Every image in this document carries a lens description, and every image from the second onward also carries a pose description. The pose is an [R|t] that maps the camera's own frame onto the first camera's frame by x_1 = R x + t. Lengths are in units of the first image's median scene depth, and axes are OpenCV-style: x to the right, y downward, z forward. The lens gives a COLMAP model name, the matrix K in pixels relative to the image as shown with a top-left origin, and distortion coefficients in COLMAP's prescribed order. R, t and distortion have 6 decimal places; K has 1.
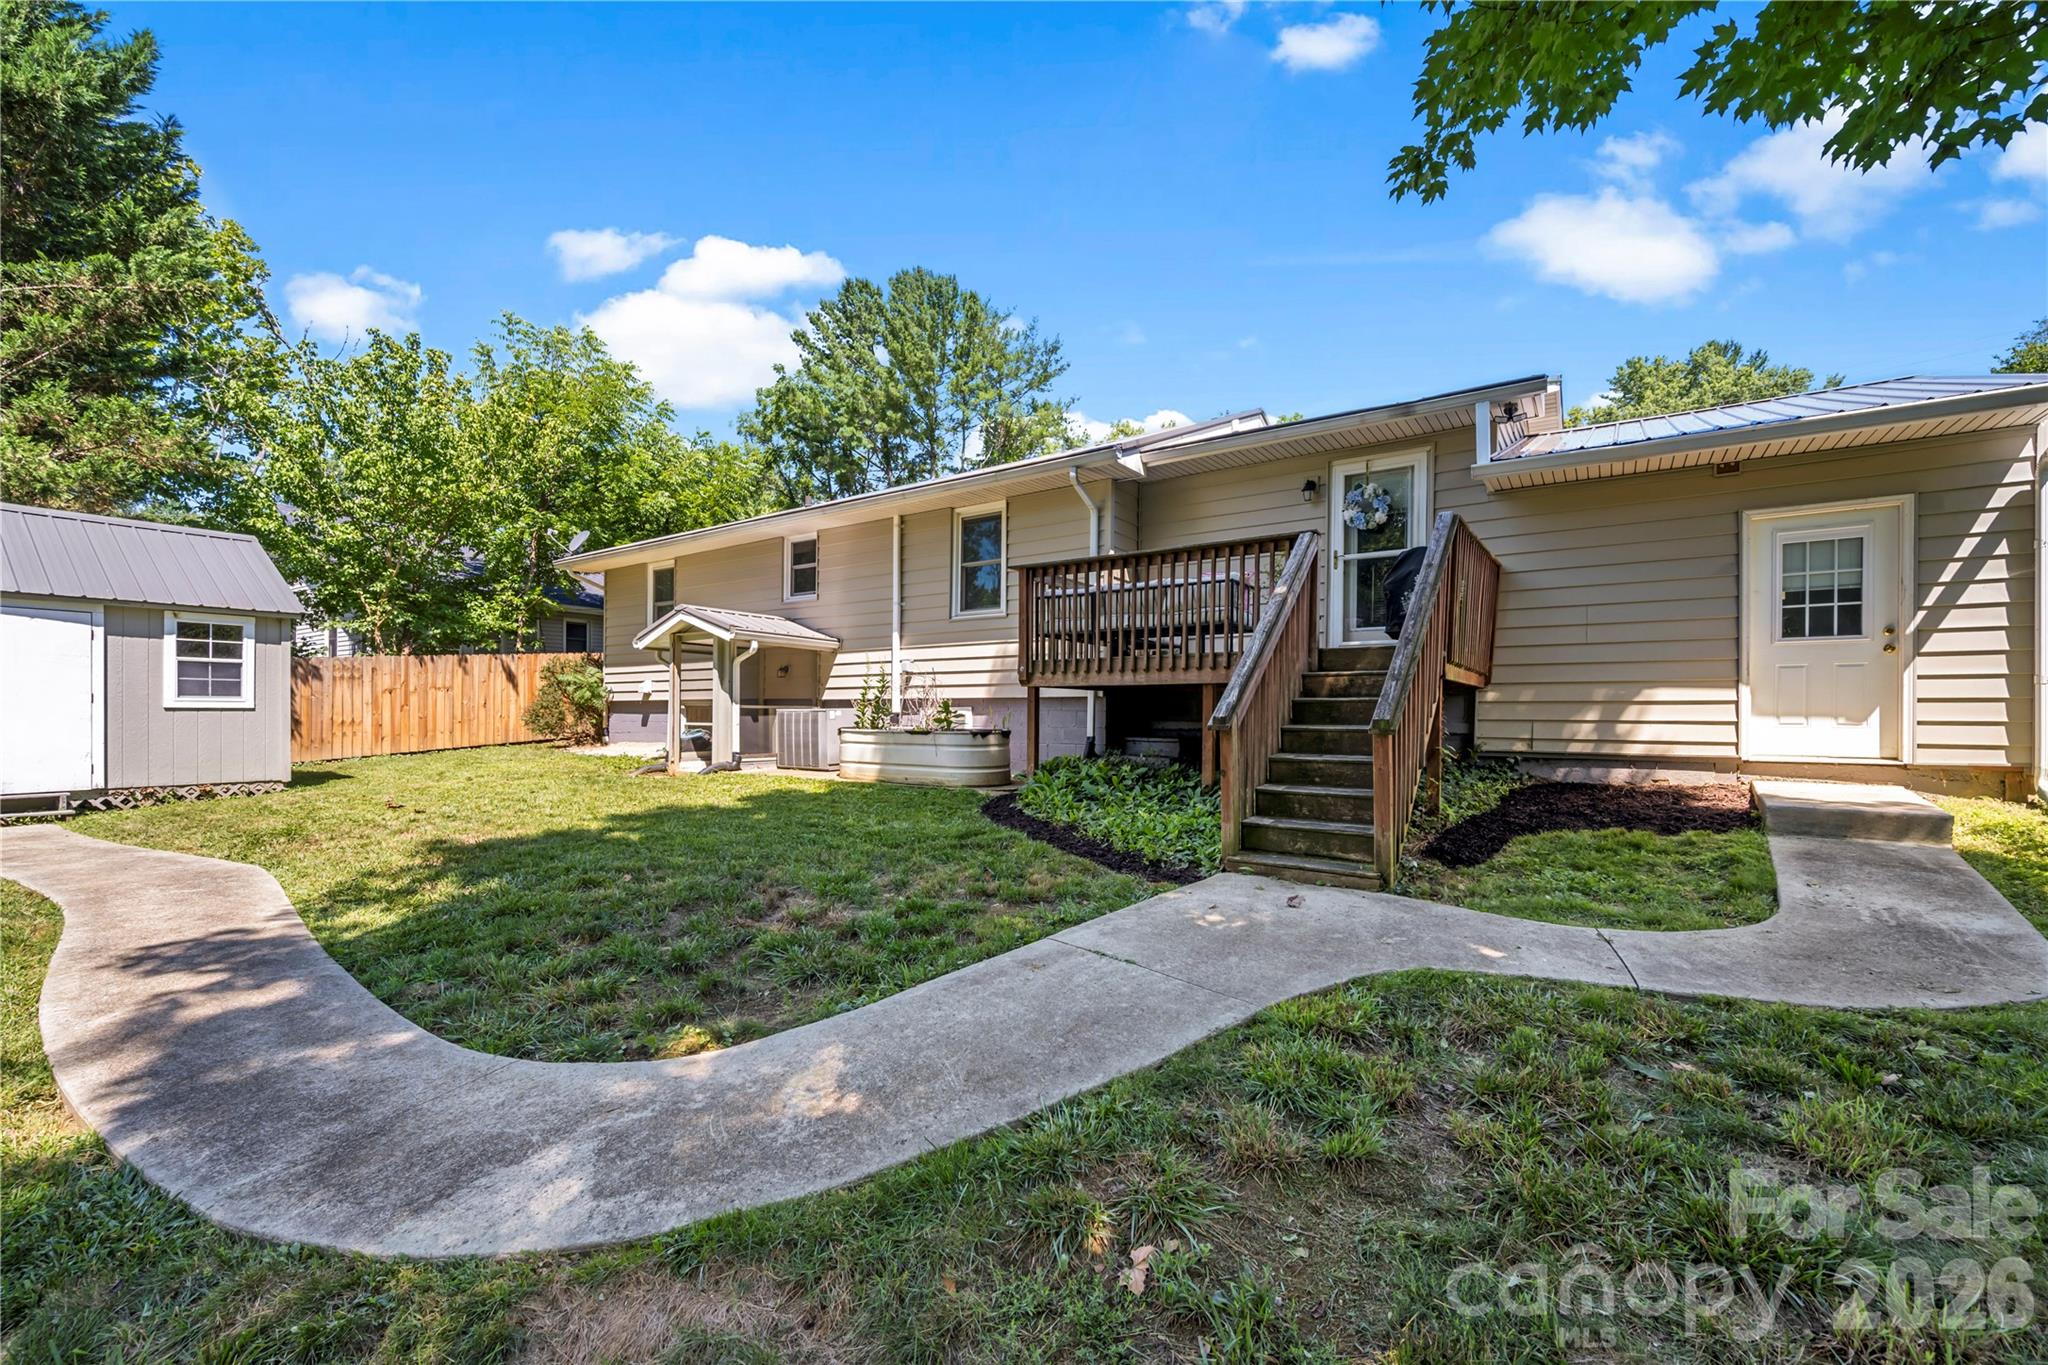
lens RADIAL K [[813.2, 0, 1021.1], [0, 813.2, 728.5], [0, 0, 1]] dist [0.000144, -0.000539]
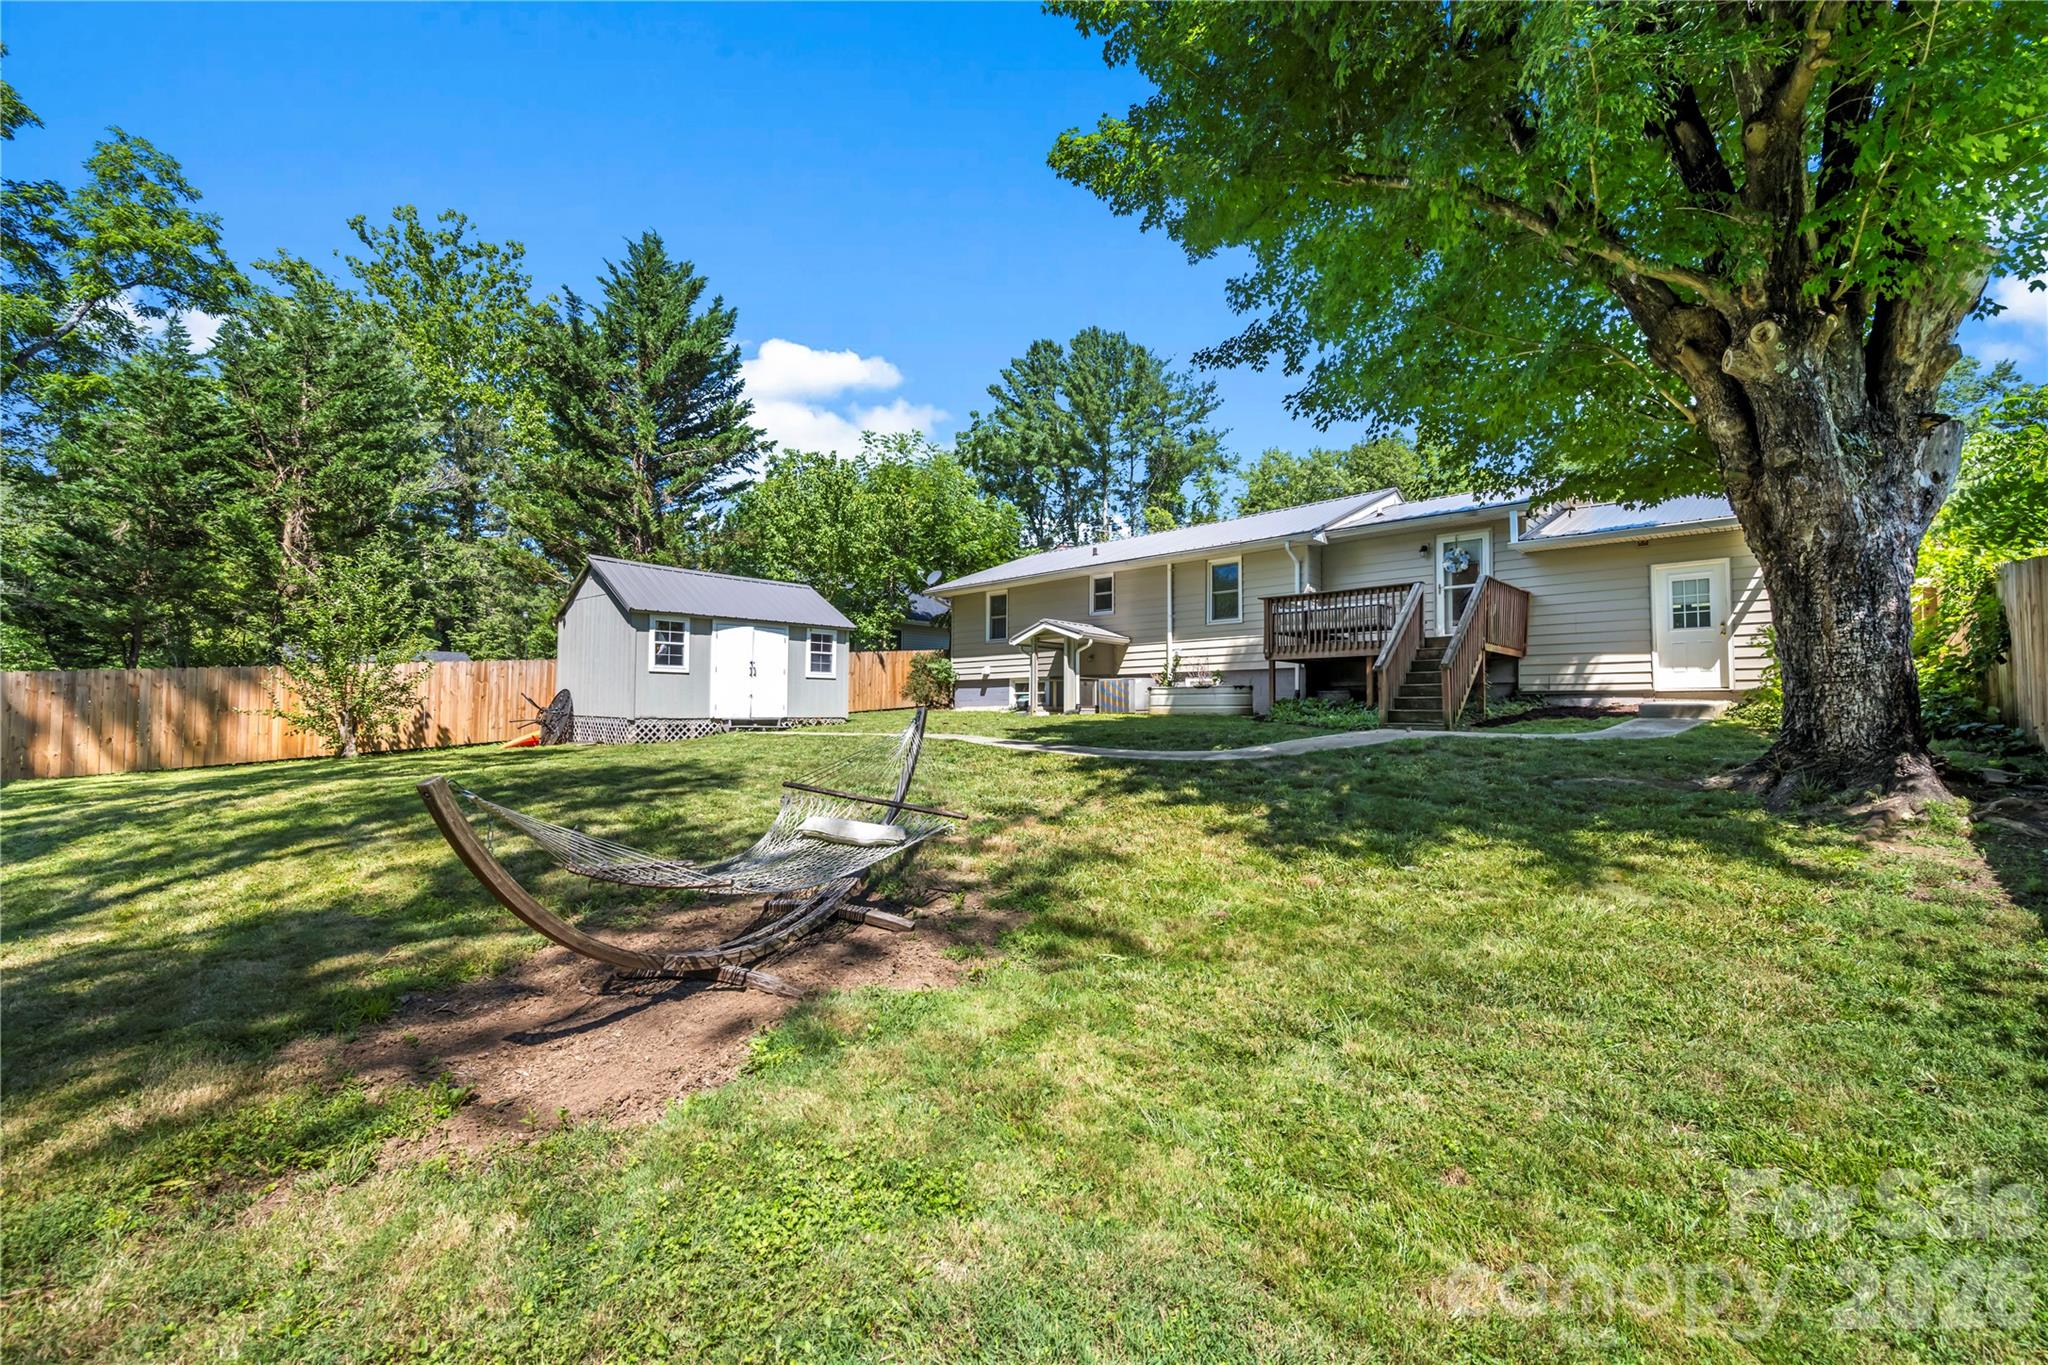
lens RADIAL K [[809.5, 0, 1040.0], [0, 809.5, 694.1], [0, 0, 1]] dist [-0.000366, -0.000880]
pose [[0.990530, -0.005015, -0.137207, -0.204070], [-0.000725, 0.999128, -0.041749, 0.083799], [0.137297, 0.041453, 0.989662, -0.737681]]
